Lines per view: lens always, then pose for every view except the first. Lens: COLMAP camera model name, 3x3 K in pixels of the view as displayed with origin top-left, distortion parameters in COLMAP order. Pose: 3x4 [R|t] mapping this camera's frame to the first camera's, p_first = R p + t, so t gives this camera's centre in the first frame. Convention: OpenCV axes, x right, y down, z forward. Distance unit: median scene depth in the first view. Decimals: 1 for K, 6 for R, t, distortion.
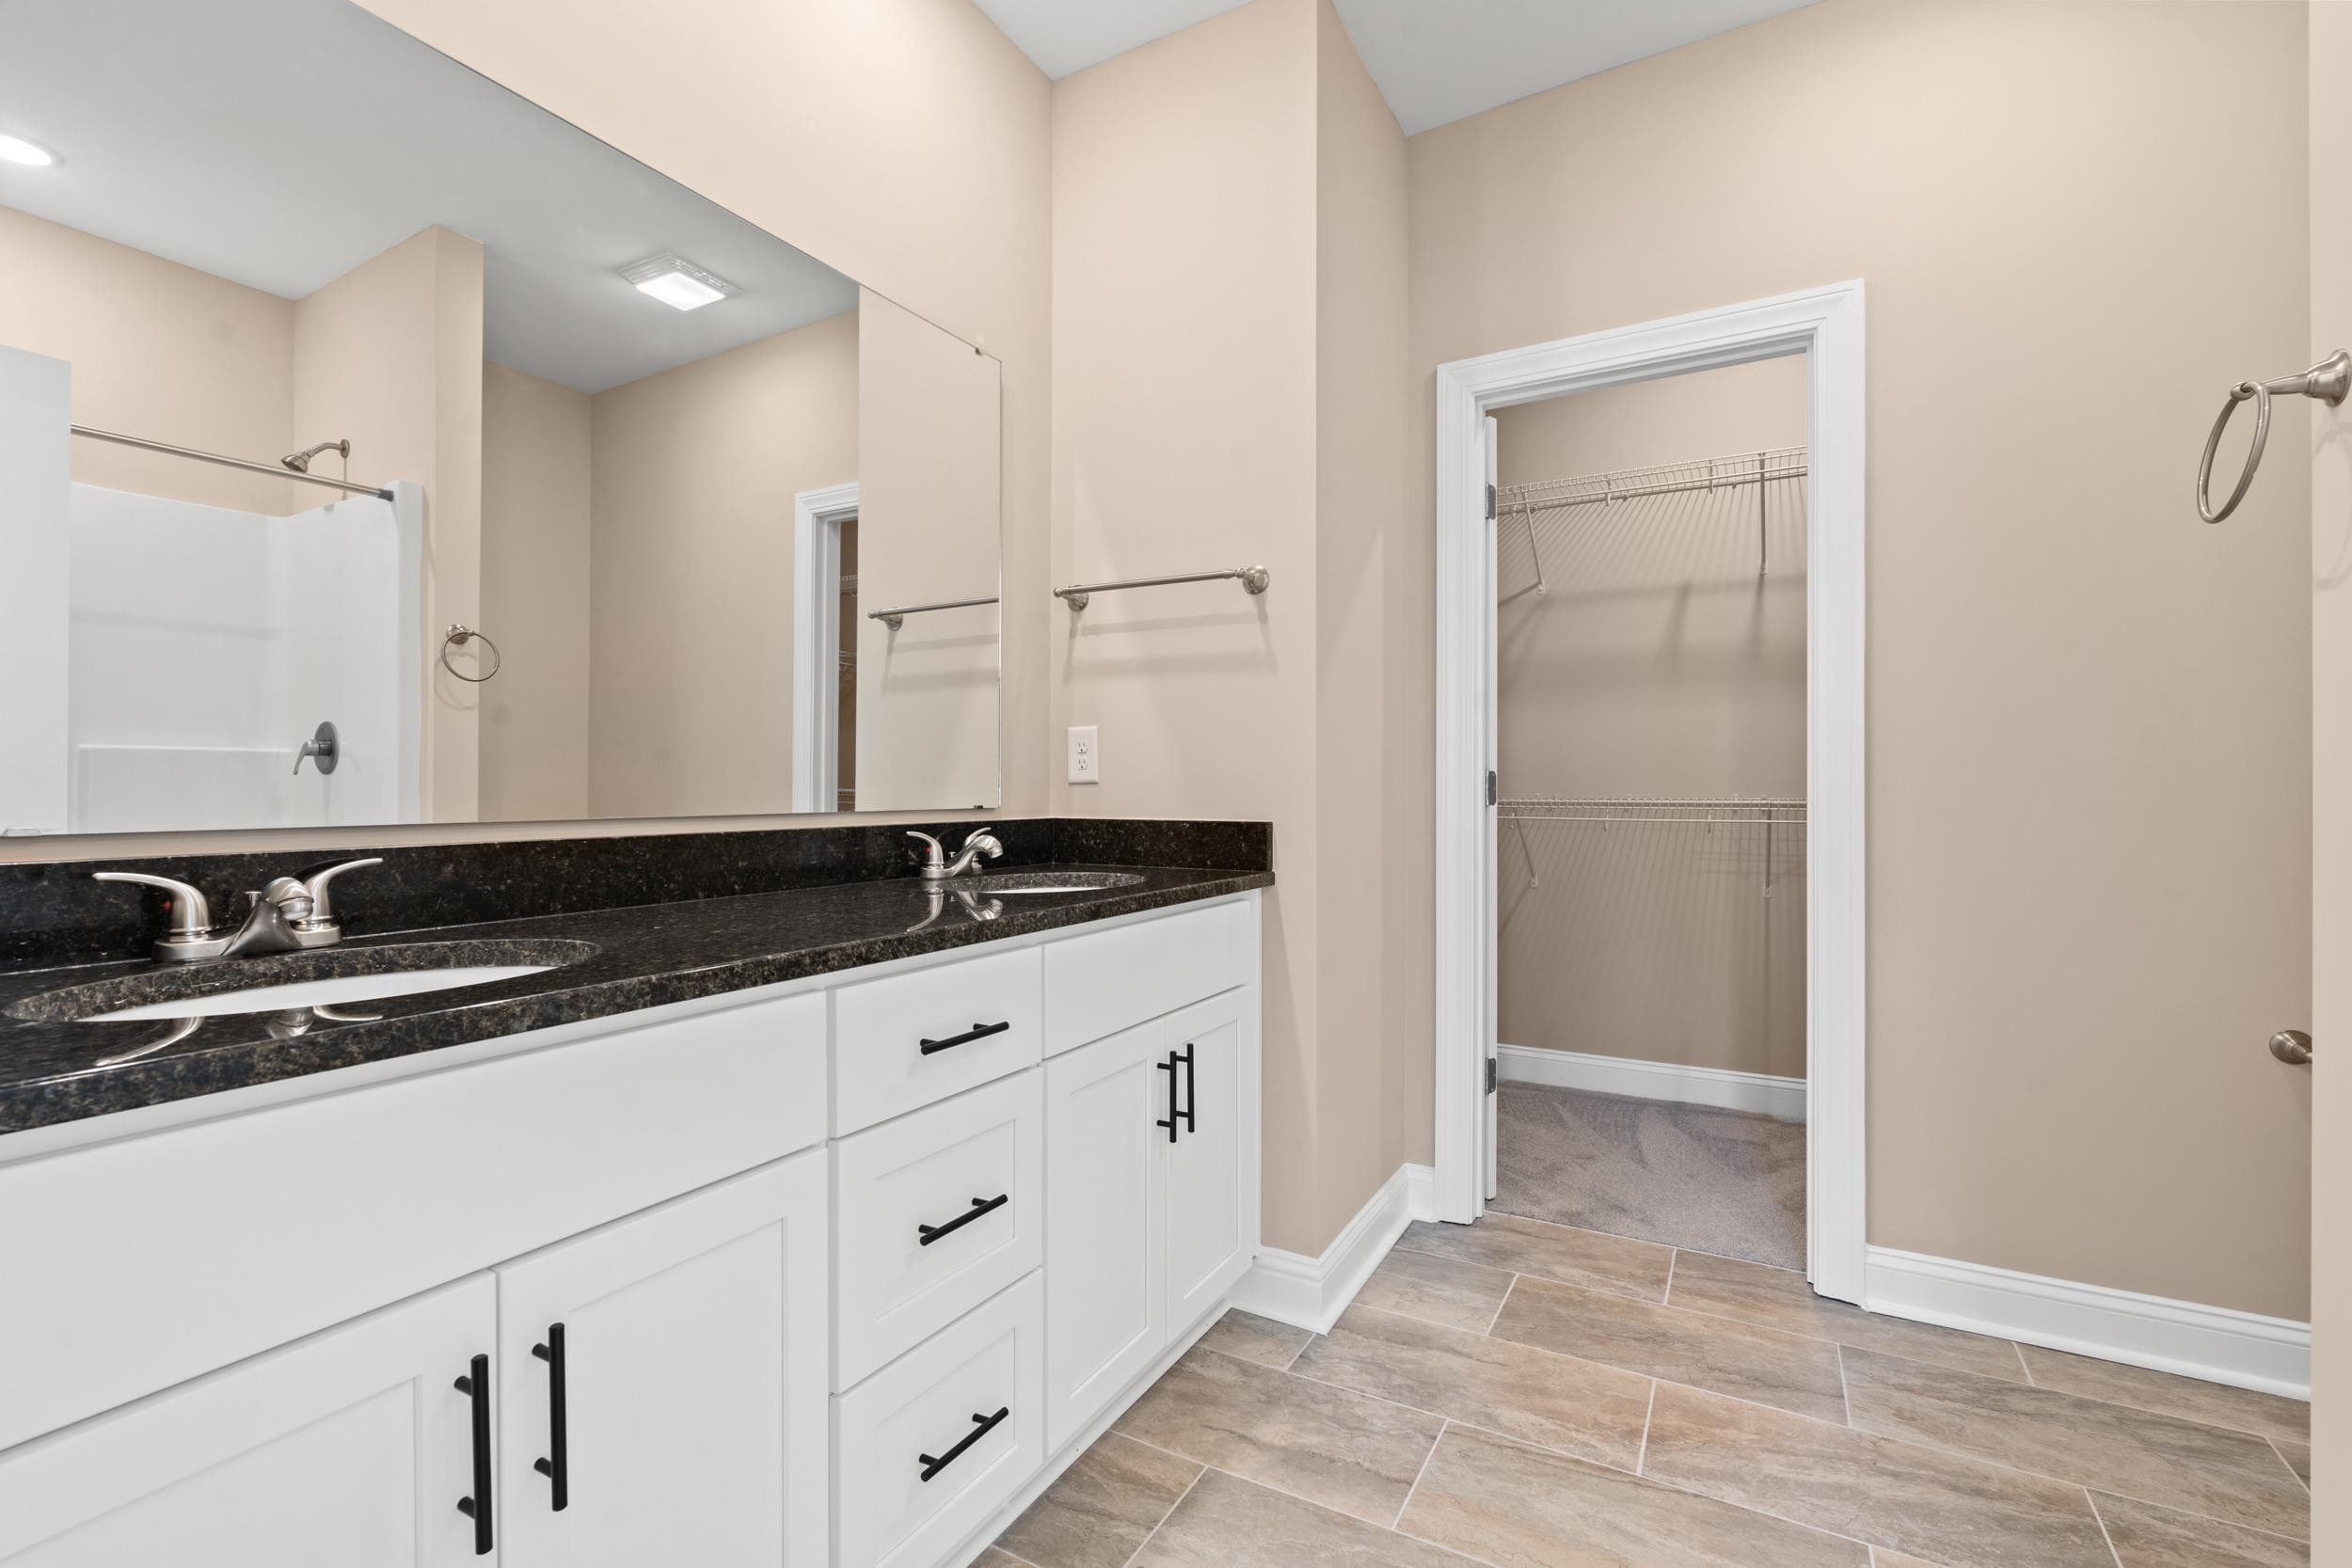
lens RADIAL K [[1032.3, 0, 1175.6], [0, 1032.3, 800.1], [0, 0, 1]] dist [-0.003242, -0.000322]
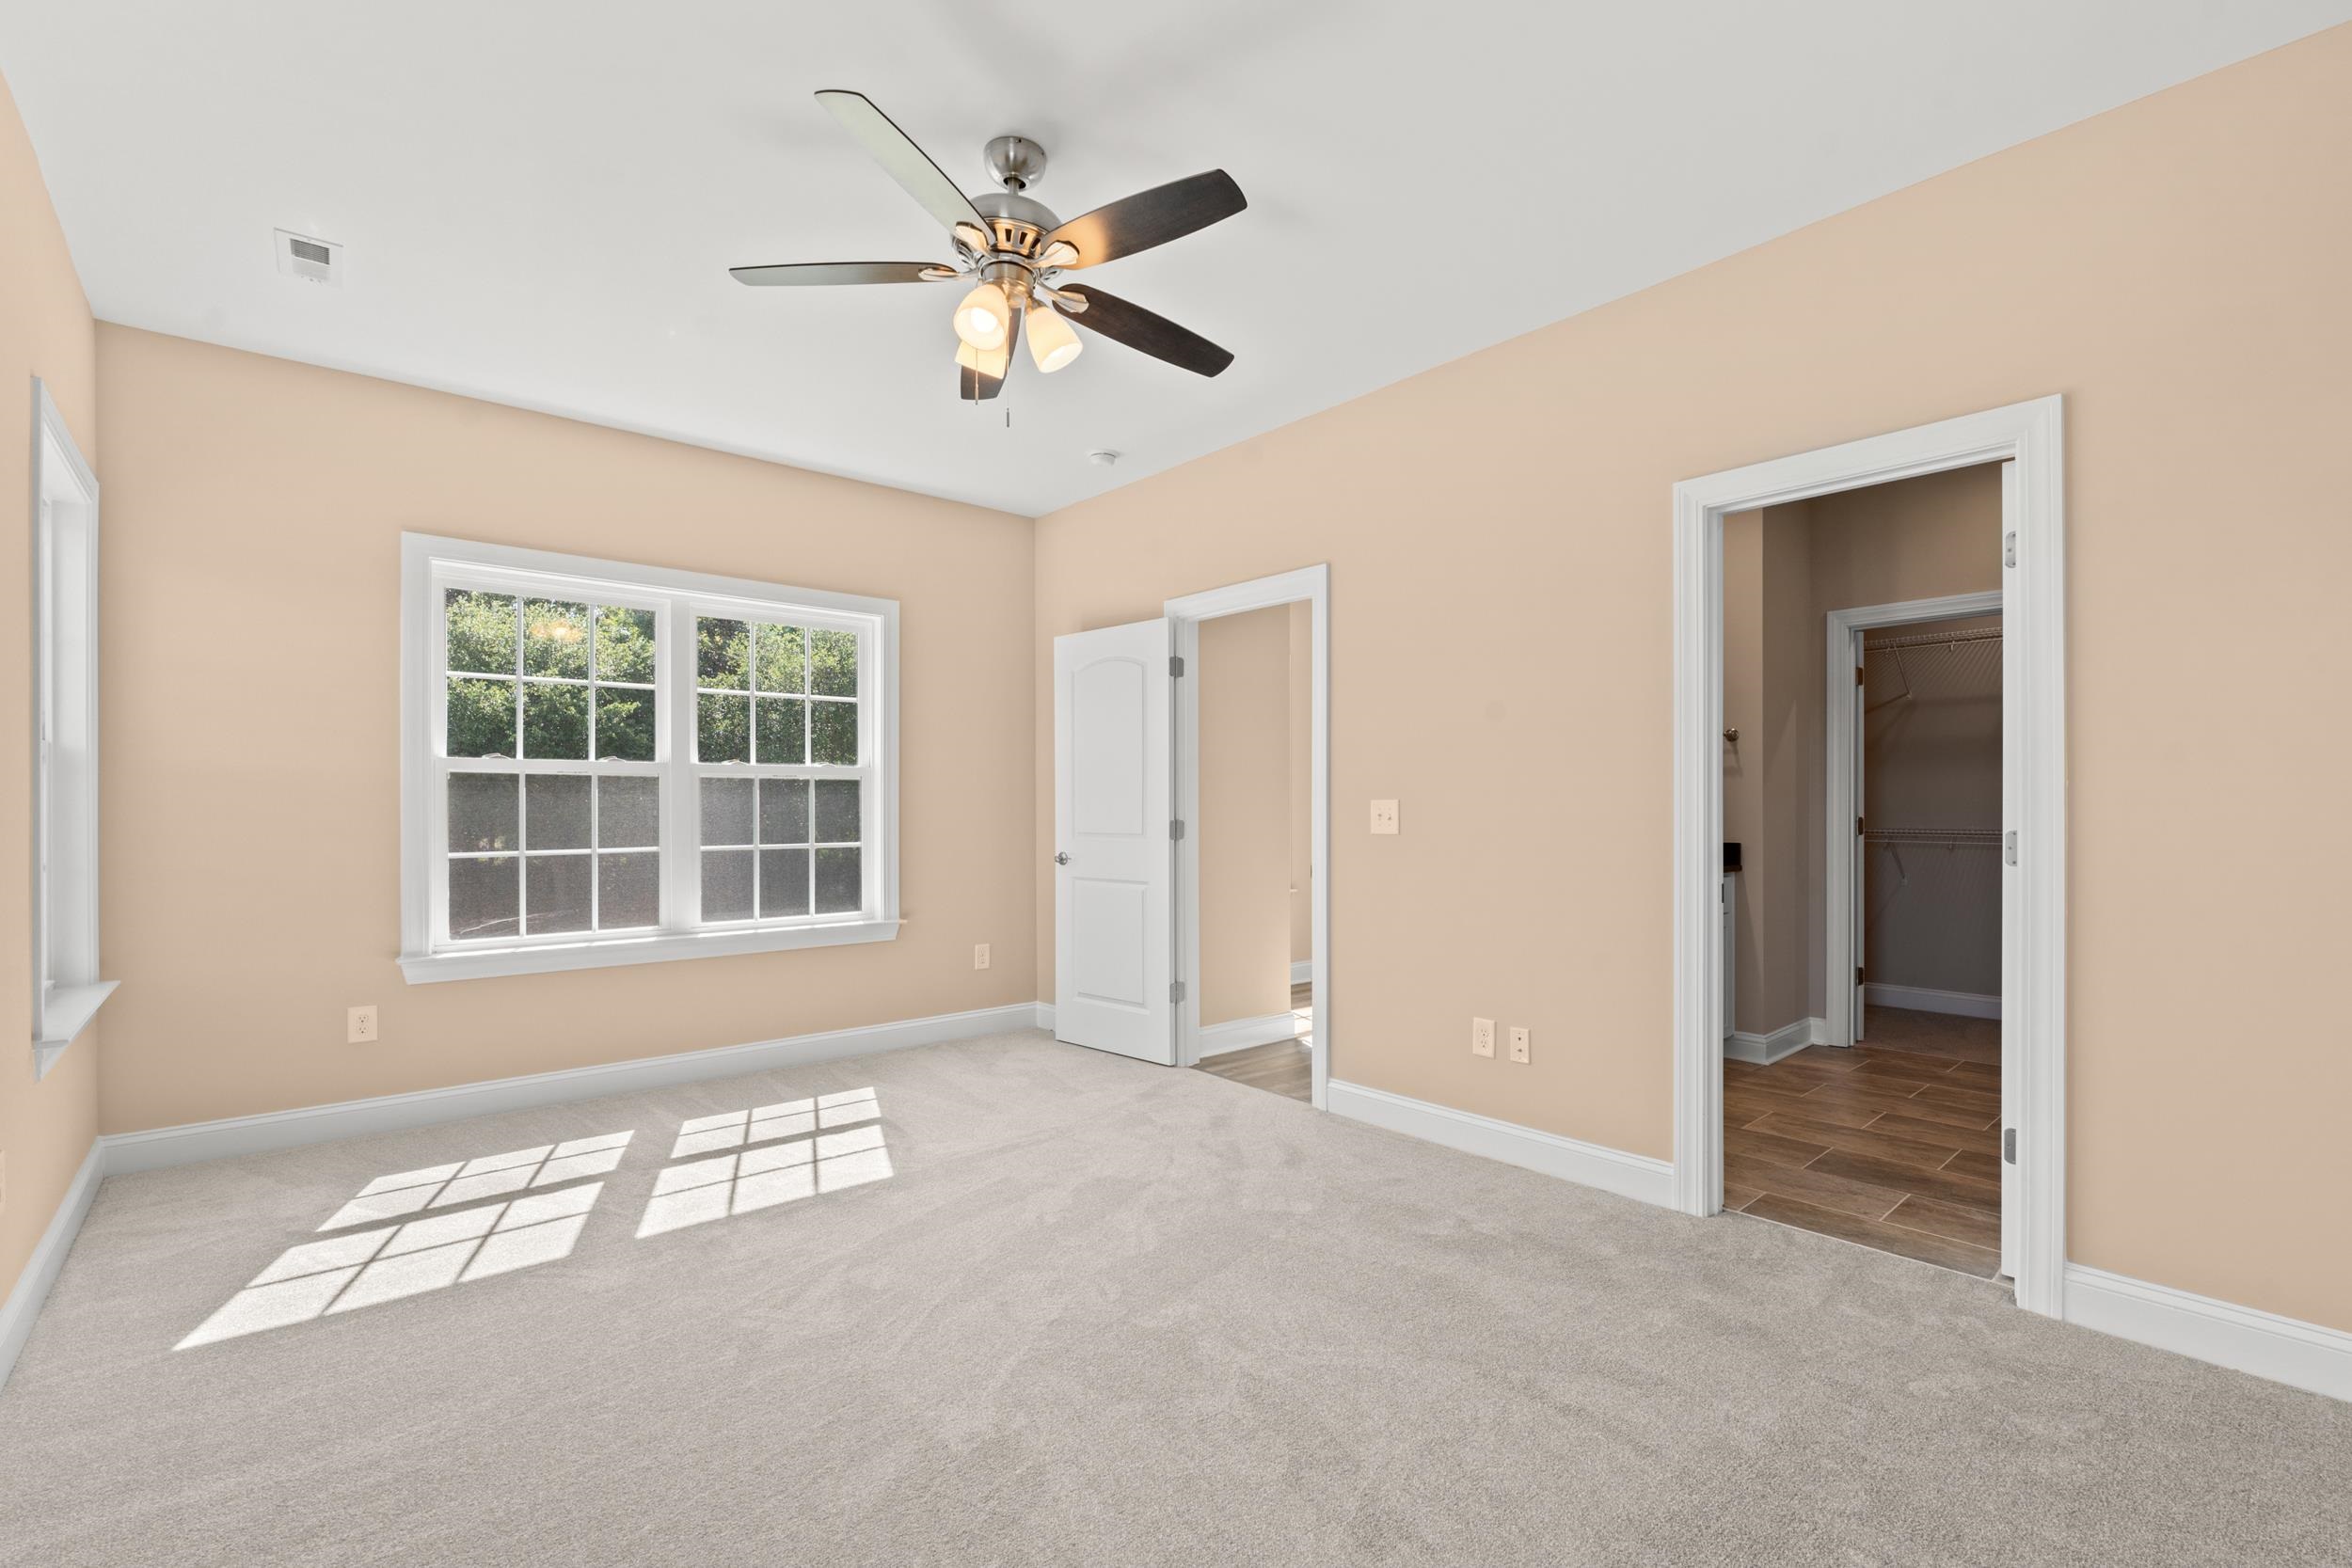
lens RADIAL K [[1032.3, 0, 1175.6], [0, 1032.3, 800.1], [0, 0, 1]] dist [-0.003242, -0.000322]
pose [[0.942245, 0.001078, -0.334923, -0.262506], [-0.002025, 0.999995, -0.002479, -0.053507], [0.334918, 0.003014, 0.942242, -1.283099]]
